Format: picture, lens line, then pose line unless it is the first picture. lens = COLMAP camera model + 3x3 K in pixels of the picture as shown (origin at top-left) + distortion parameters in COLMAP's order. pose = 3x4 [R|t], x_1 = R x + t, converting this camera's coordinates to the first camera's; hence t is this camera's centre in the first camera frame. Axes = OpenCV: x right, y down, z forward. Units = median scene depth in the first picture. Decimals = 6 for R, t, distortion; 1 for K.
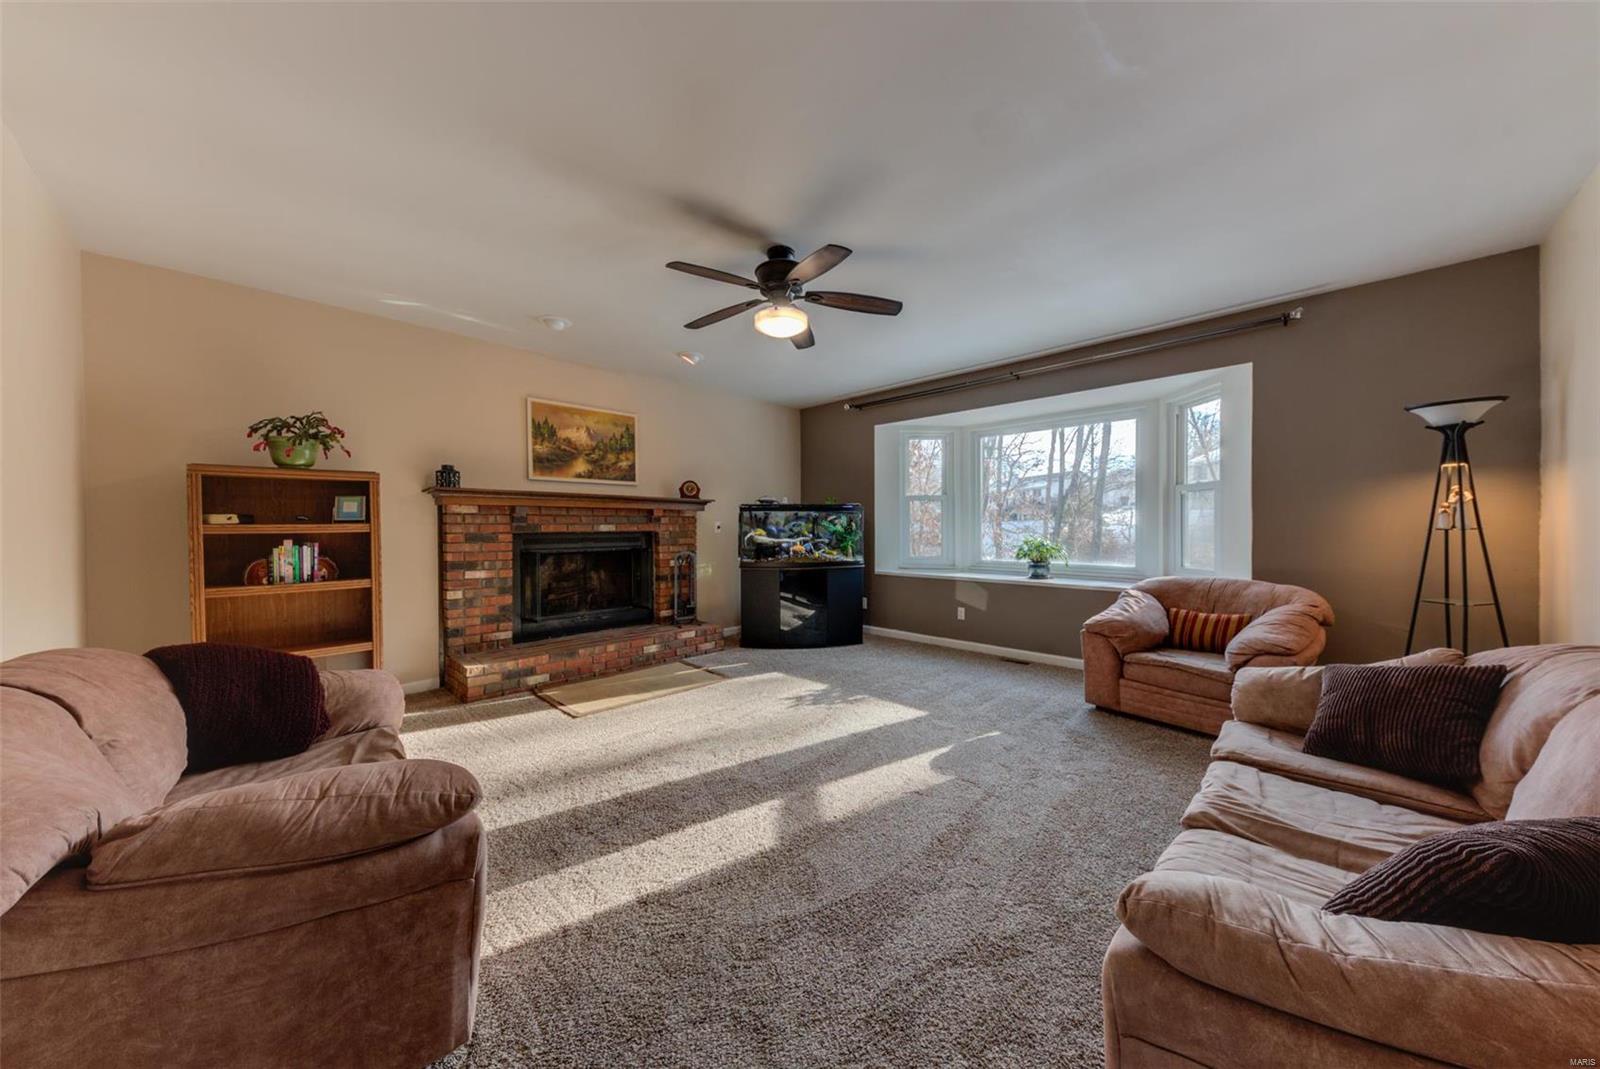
lens RADIAL K [[536.9, 0, 800.0], [0, 536.9, 534.5], [0, 0, 1]] dist [0.020657, -0.003683]
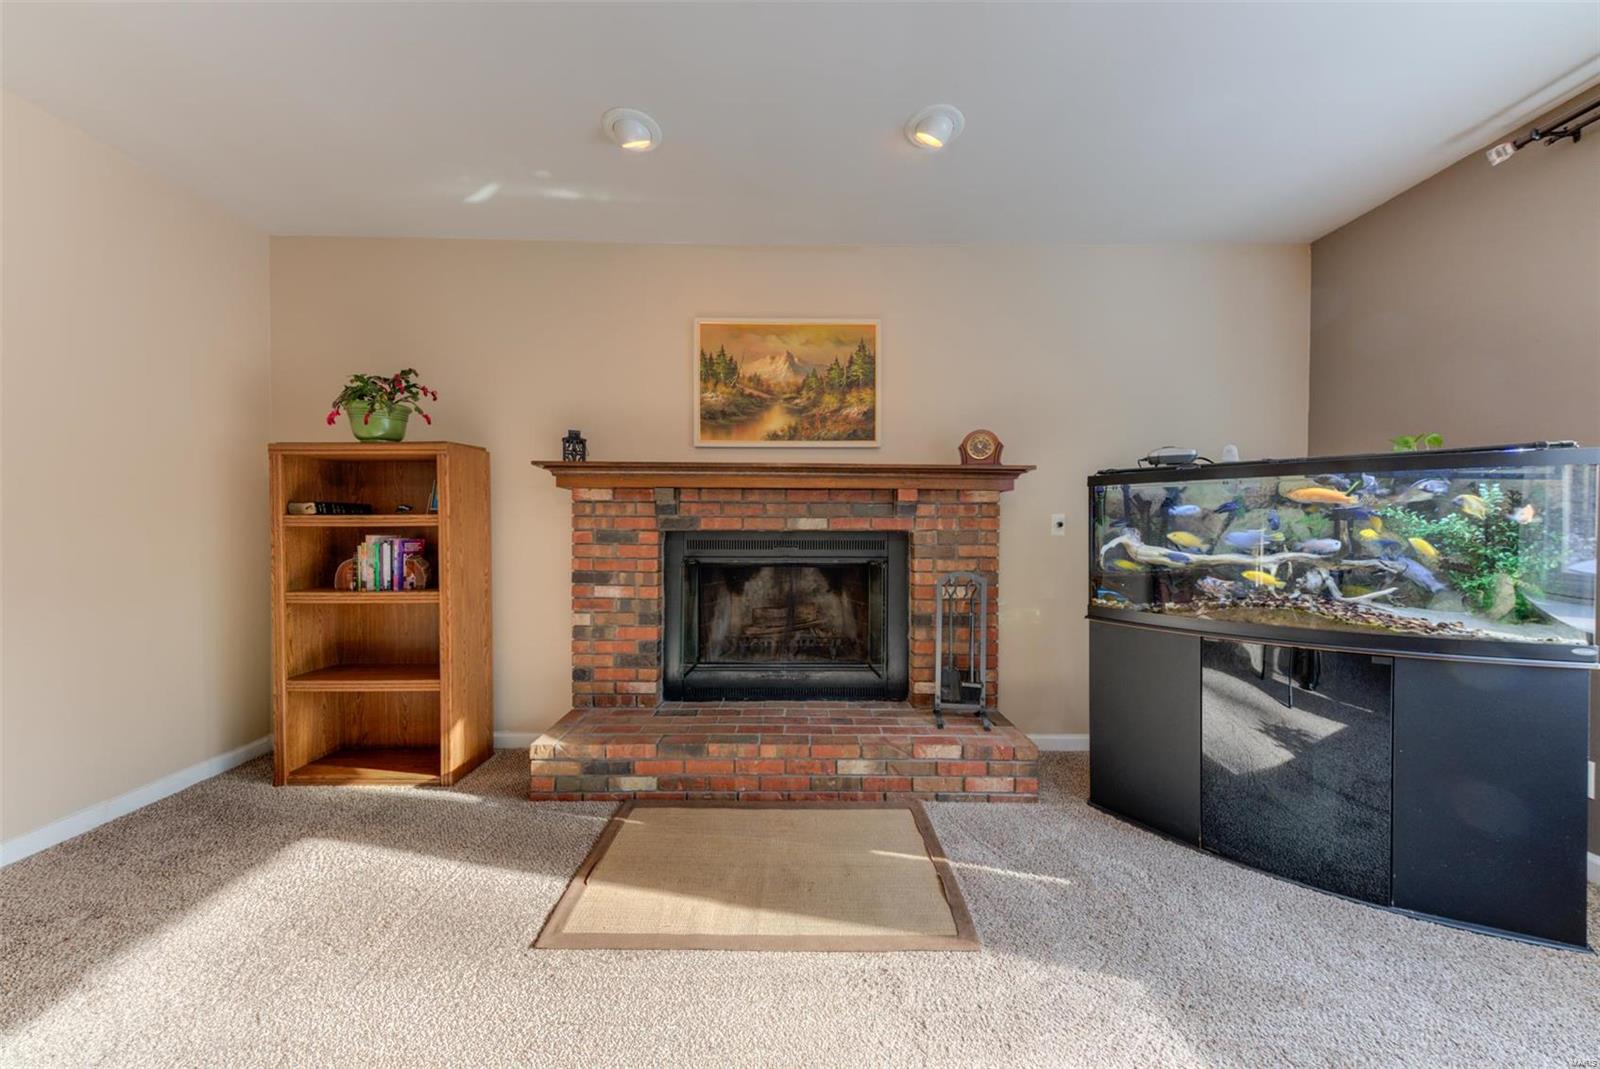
lens RADIAL K [[536.9, 0, 800.0], [0, 536.9, 534.5], [0, 0, 1]] dist [0.020657, -0.003683]
pose [[0.706173, 0.013707, -0.707907, 0.036718], [-0.016287, 0.999863, 0.003113, -0.002501], [0.707852, 0.009331, 0.706299, 0.627163]]
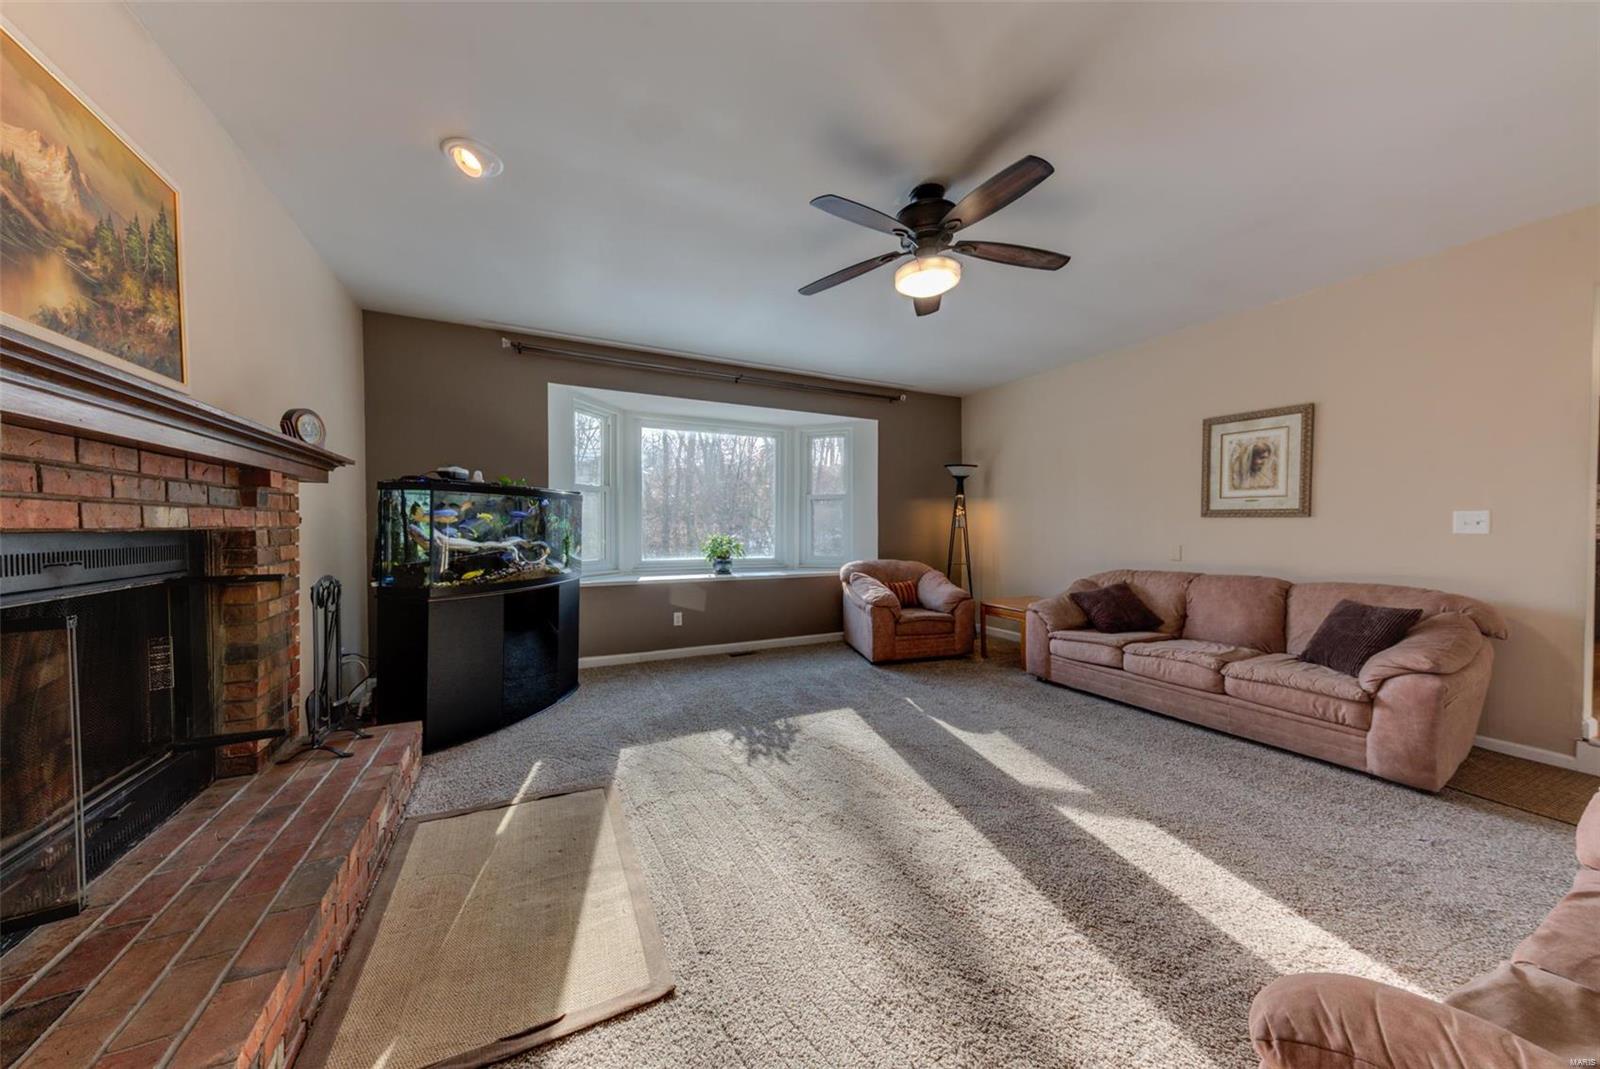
lens RADIAL K [[536.9, 0, 800.0], [0, 536.9, 534.5], [0, 0, 1]] dist [0.020657, -0.003683]
pose [[0.329534, -0.009228, 0.944099, -0.572365], [0.008042, 0.999943, 0.006967, -0.001613], [-0.944110, 0.005296, 0.329589, 0.582365]]
